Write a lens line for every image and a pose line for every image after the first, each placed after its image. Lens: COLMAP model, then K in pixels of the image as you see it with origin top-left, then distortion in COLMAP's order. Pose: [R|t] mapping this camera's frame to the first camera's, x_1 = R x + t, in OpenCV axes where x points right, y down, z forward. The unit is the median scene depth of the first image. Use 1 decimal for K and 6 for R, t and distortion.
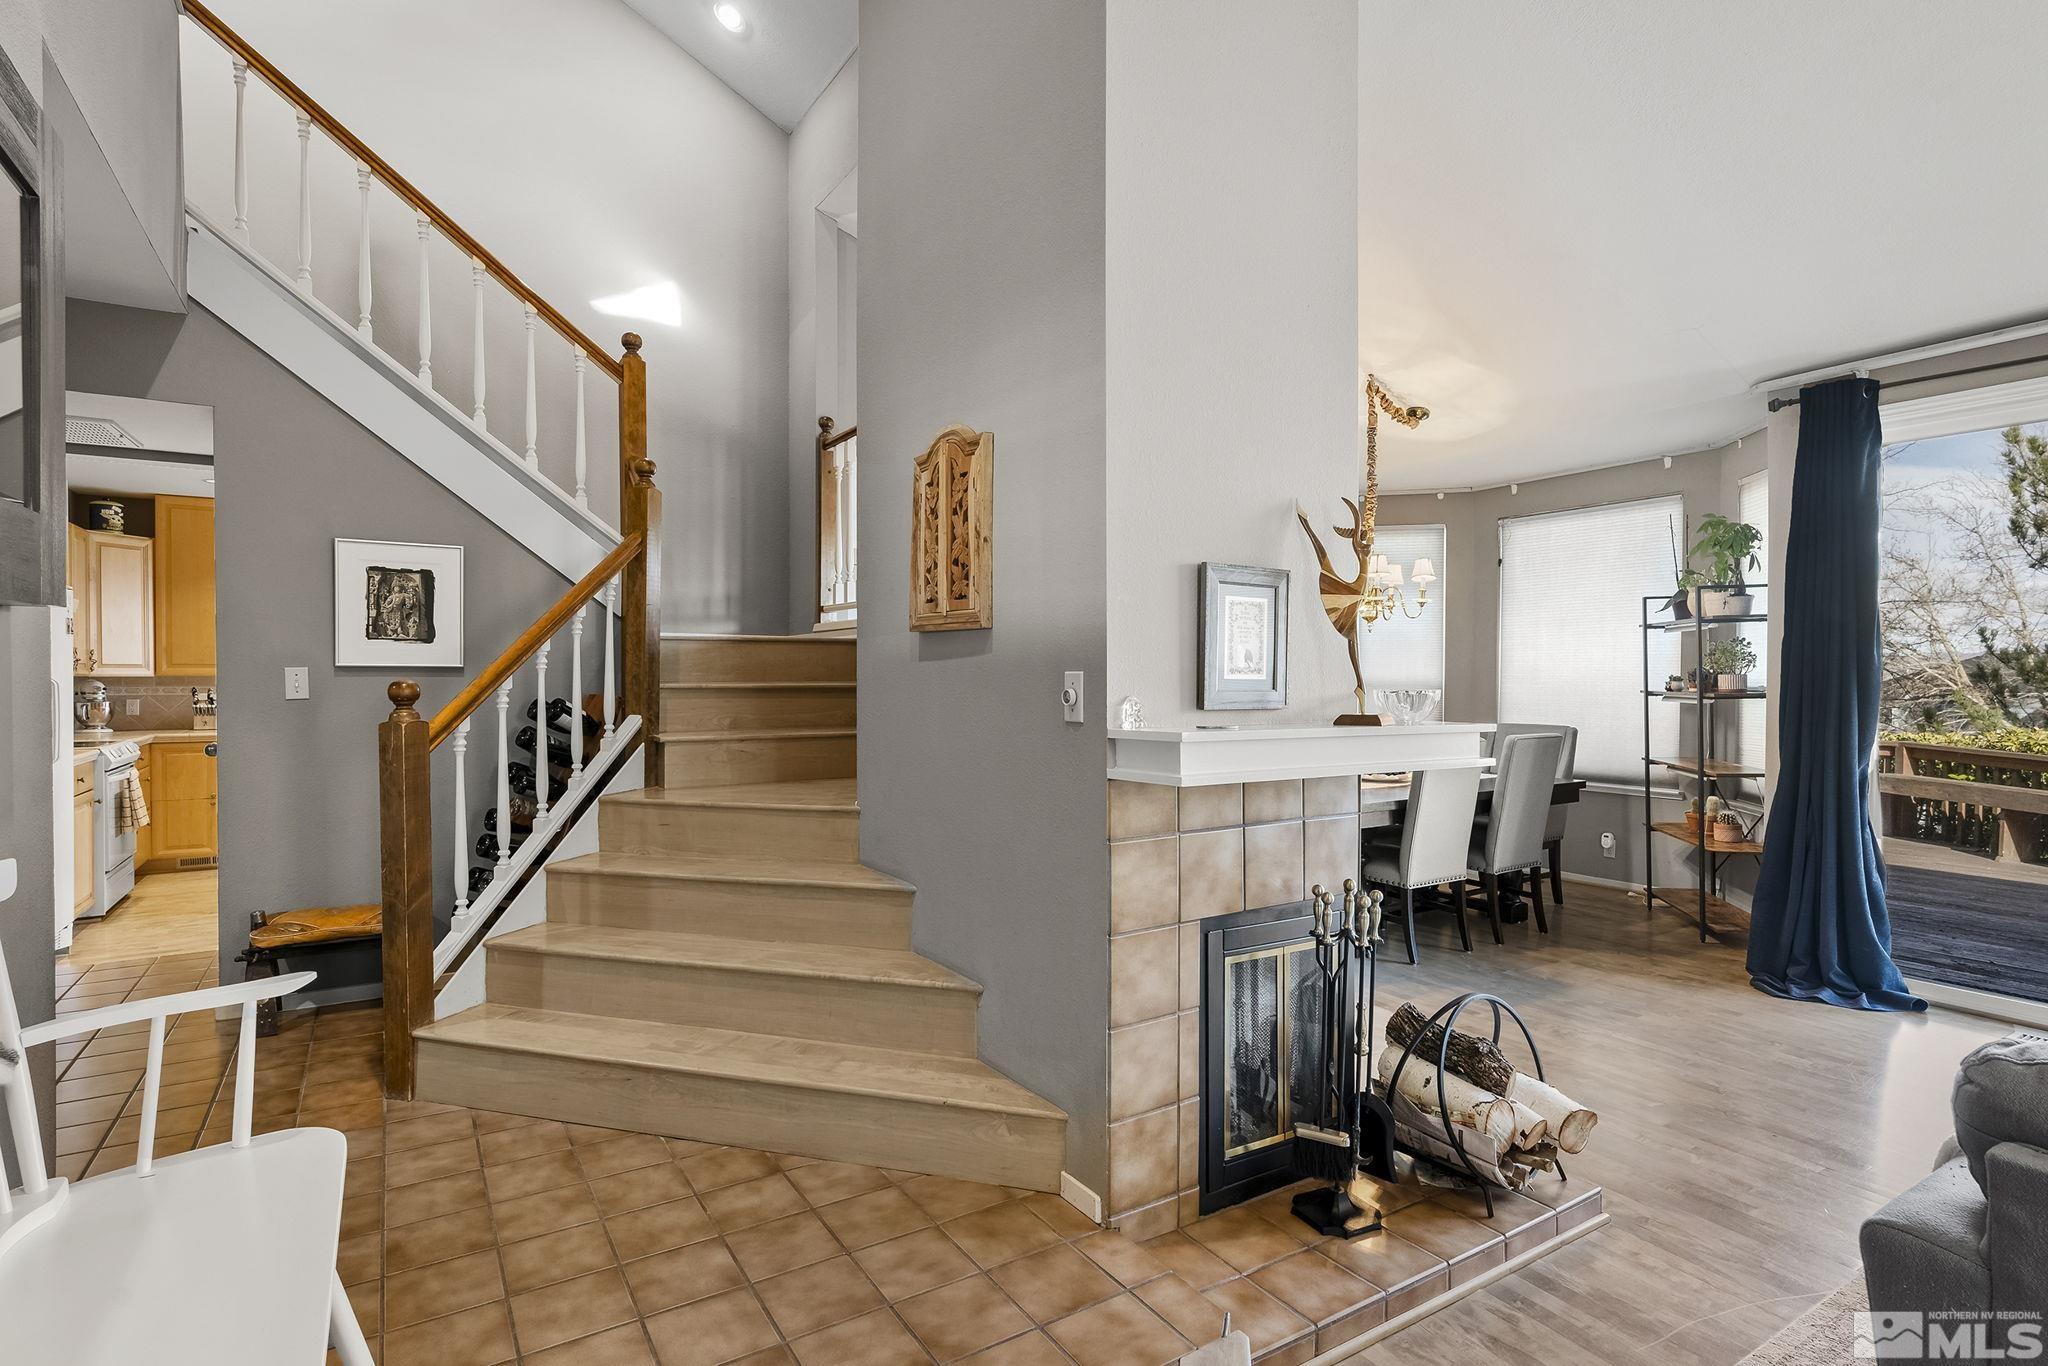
lens RADIAL K [[1008.6, 0, 1010.8], [0, 1008.6, 685.3], [0, 0, 1]] dist [-0.003569, -0.000368]
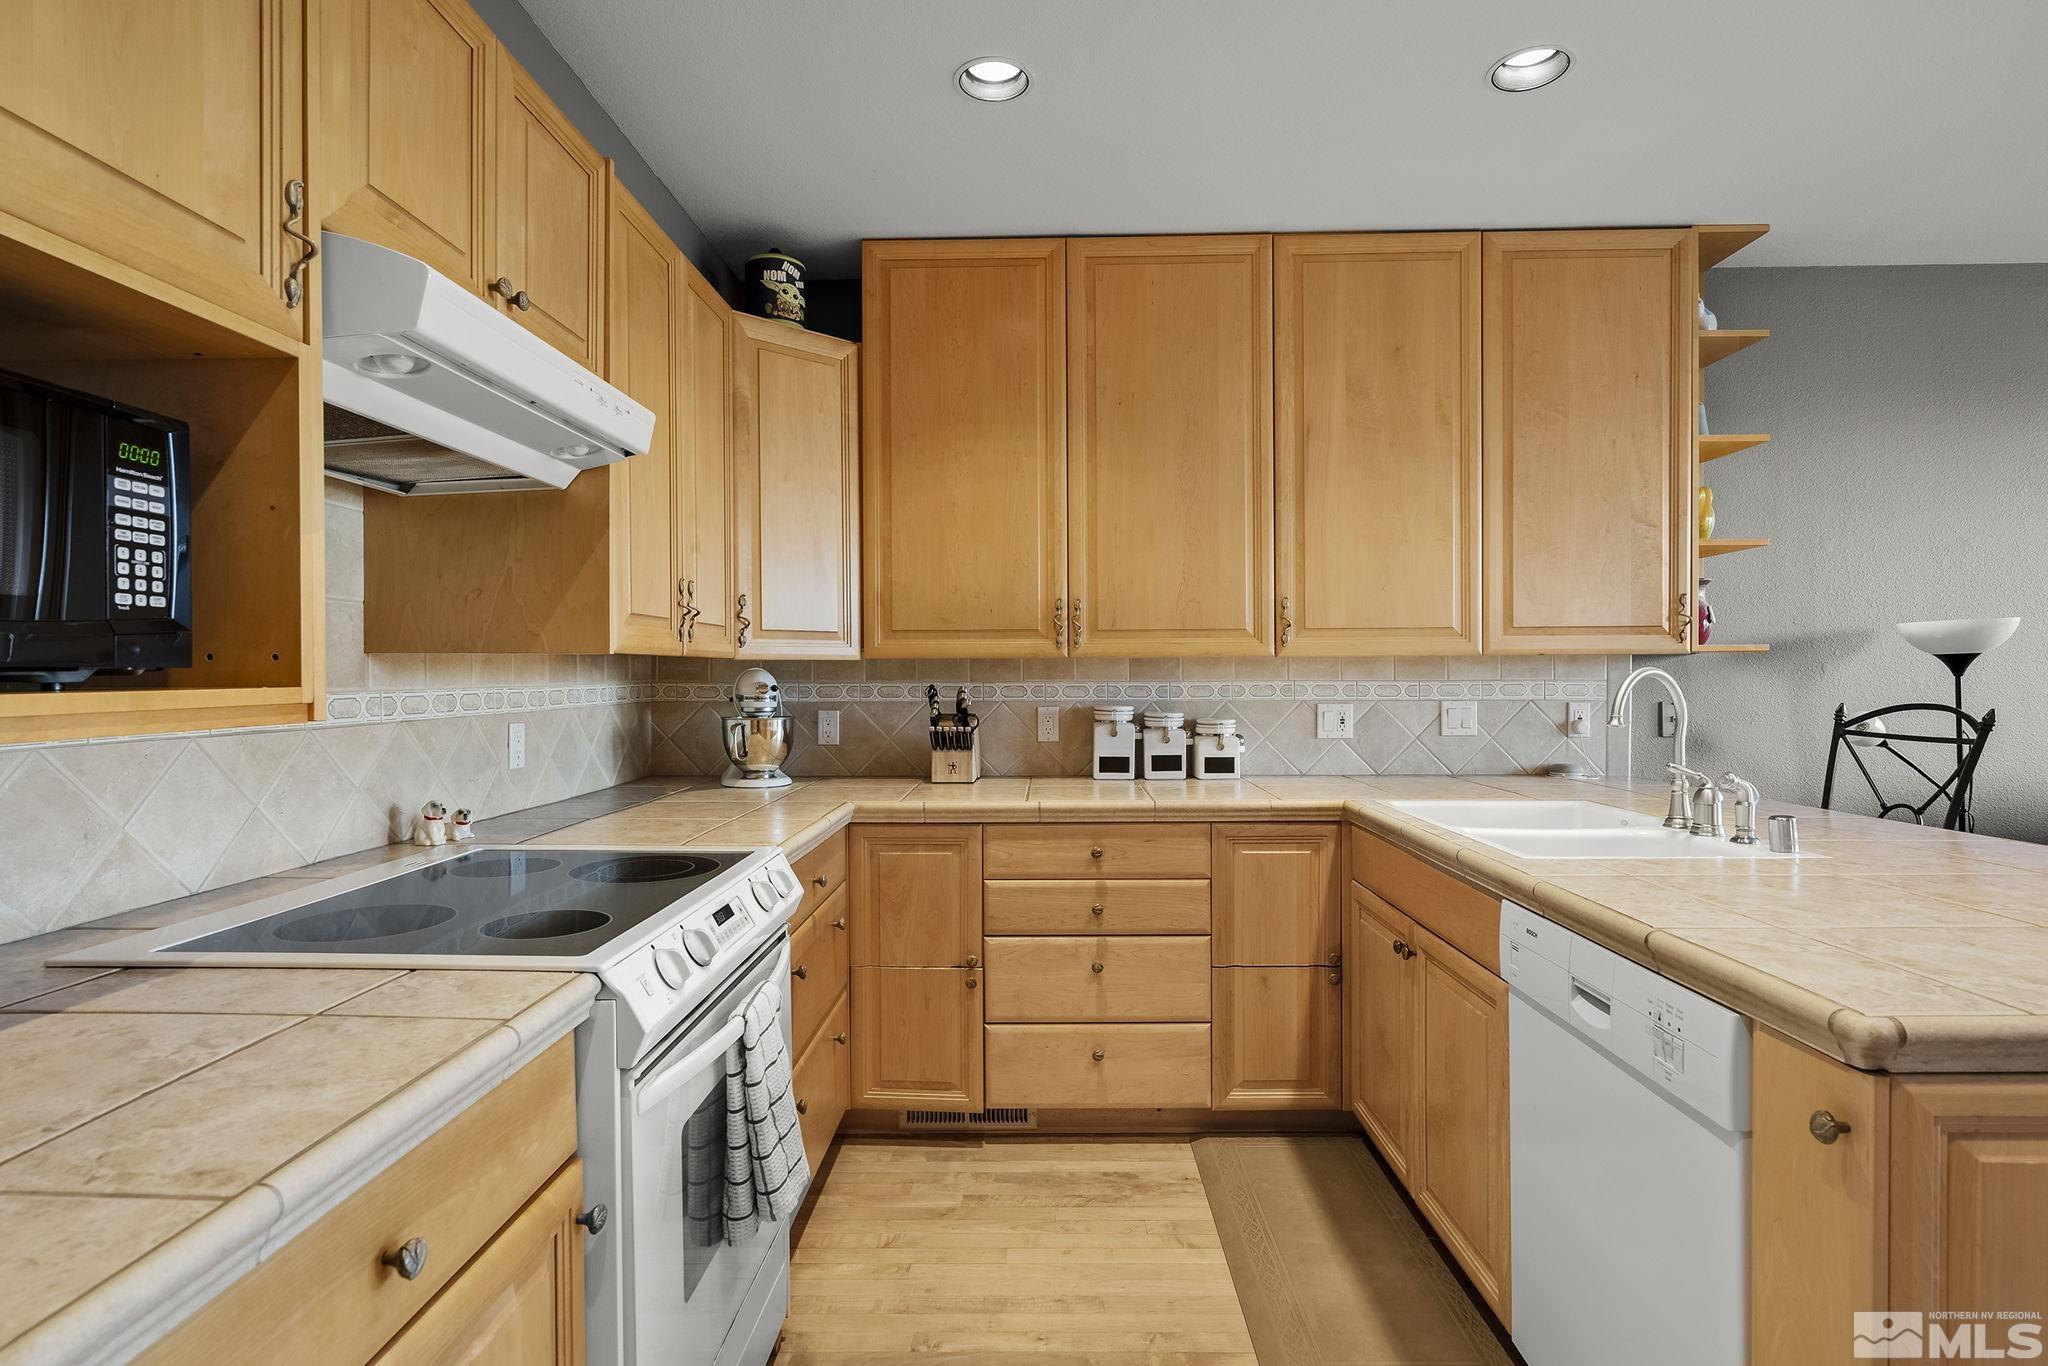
lens RADIAL K [[960.8, 0, 1027.3], [0, 960.8, 679.2], [0, 0, 1]] dist [-0.004643, 0.001946]
pose [[0.838271, 0.000223, -0.545254, -0.692508], [-0.000758, 0.999999, -0.000756, -0.000311], [0.545254, 0.001047, 0.838270, 0.847502]]
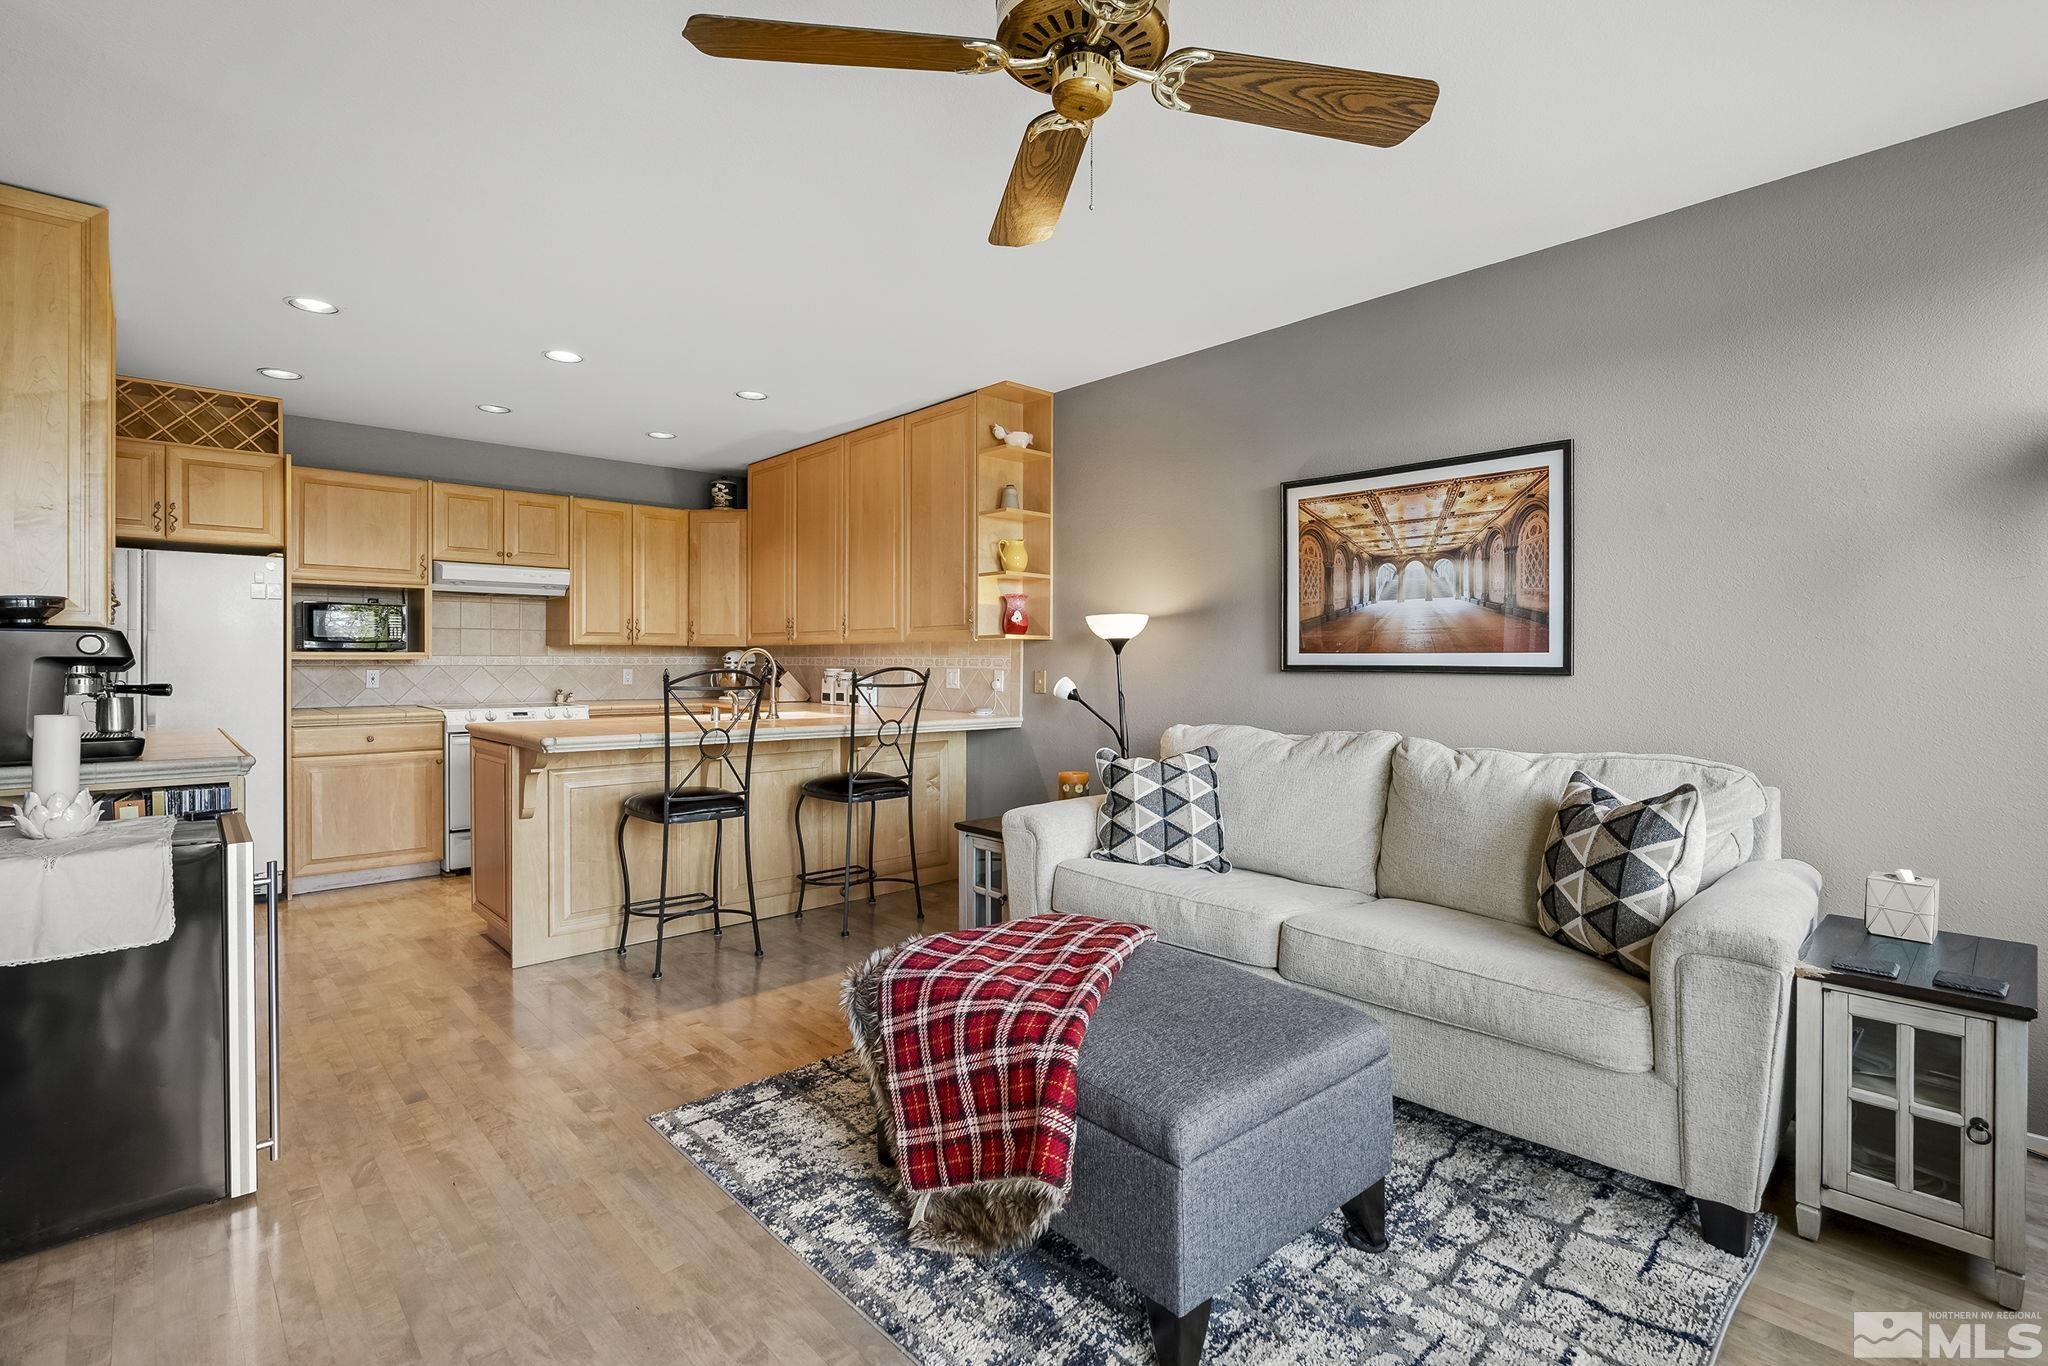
lens RADIAL K [[960.8, 0, 1032.0], [0, 960.8, 665.7], [0, 0, 1]] dist [-0.004643, 0.001946]
pose [[0.191238, 0.006116, -0.981525, 0.171187], [-0.010020, 0.999941, 0.004279, 0.004131], [0.981493, 0.009016, 0.191288, 1.340173]]
